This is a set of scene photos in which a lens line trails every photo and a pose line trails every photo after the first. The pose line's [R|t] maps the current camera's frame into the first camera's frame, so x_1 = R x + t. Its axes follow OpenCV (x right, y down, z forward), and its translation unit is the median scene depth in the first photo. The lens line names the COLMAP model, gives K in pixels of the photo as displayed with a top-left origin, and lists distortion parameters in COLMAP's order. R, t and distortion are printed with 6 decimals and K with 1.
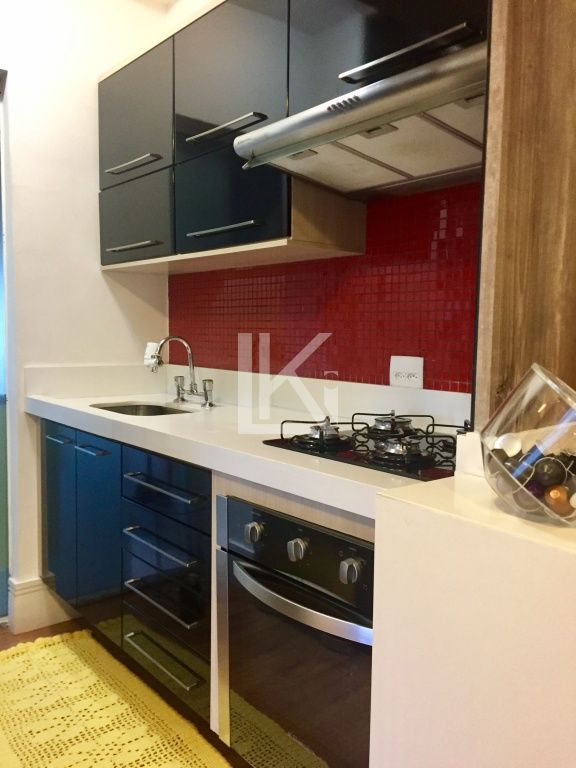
lens RADIAL K [[656.8, 0, 288.0], [0, 656.8, 384.0], [0, 0, 1]] dist [0.117771, -0.196464]
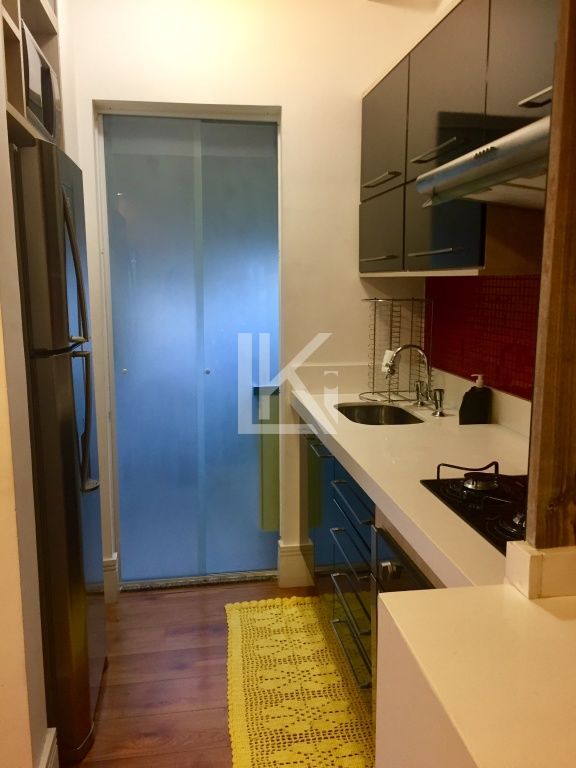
lens RADIAL K [[656.8, 0, 288.0], [0, 656.8, 384.0], [0, 0, 1]] dist [0.117771, -0.196464]
pose [[0.853406, 0.070002, -0.516525, 0.216622], [-0.029809, 0.995874, 0.085713, -0.101618], [0.520394, -0.057751, 0.851971, 0.020059]]
